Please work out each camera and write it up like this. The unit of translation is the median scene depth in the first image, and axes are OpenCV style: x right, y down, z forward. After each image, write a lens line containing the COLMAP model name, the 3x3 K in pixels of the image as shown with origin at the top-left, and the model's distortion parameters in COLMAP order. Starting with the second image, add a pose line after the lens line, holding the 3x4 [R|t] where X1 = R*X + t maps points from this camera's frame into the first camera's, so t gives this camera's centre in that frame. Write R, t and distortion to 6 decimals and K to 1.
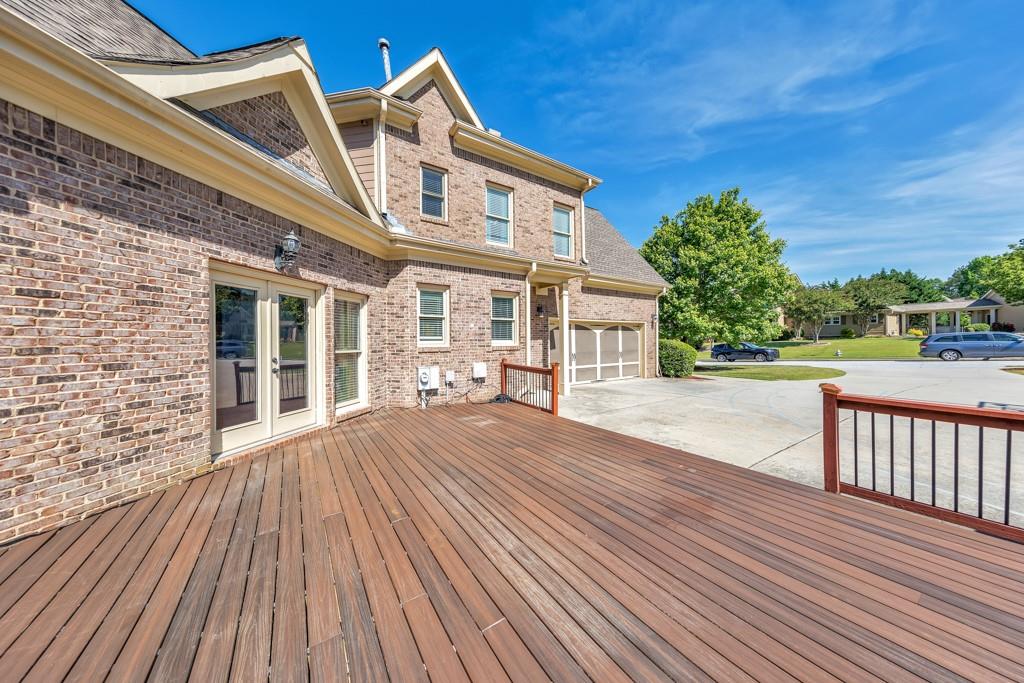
lens RADIAL K [[328.9, 0, 512.0], [0, 328.9, 341.5], [0, 0, 1]] dist [0.014150, 0.000018]
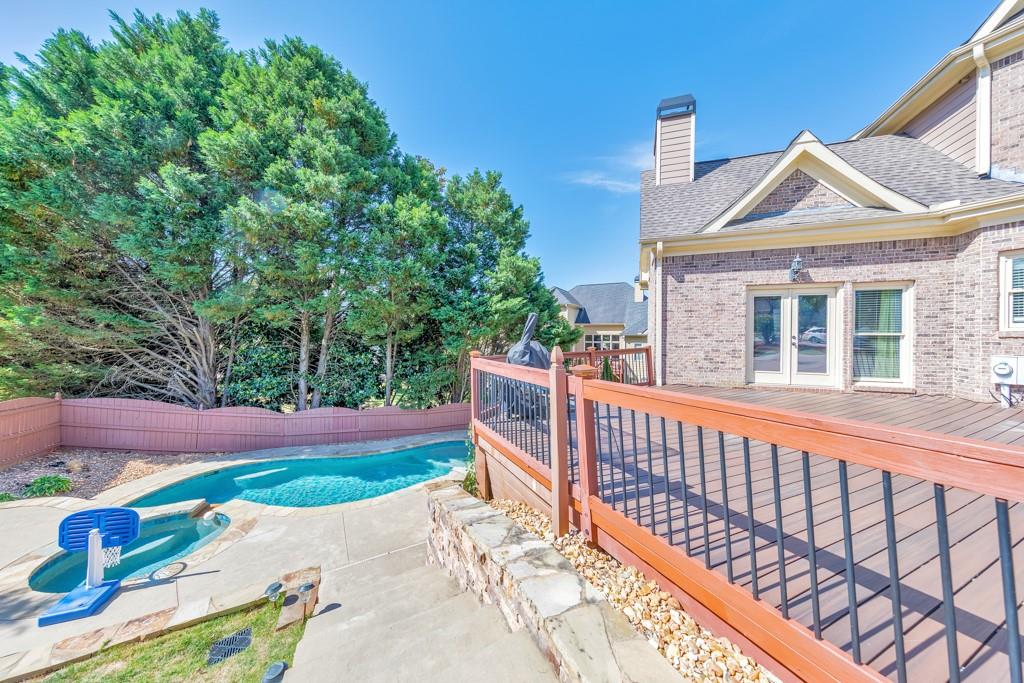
lens RADIAL K [[353.4, 0, 512.0], [0, 353.4, 341.5], [0, 0, 1]] dist [0.000157, 0.000015]
pose [[-0.153206, 0.010957, -0.988134, 1.012732], [-0.007093, 0.999901, 0.012187, 0.055713], [0.988169, 0.008876, -0.153113, -0.070477]]
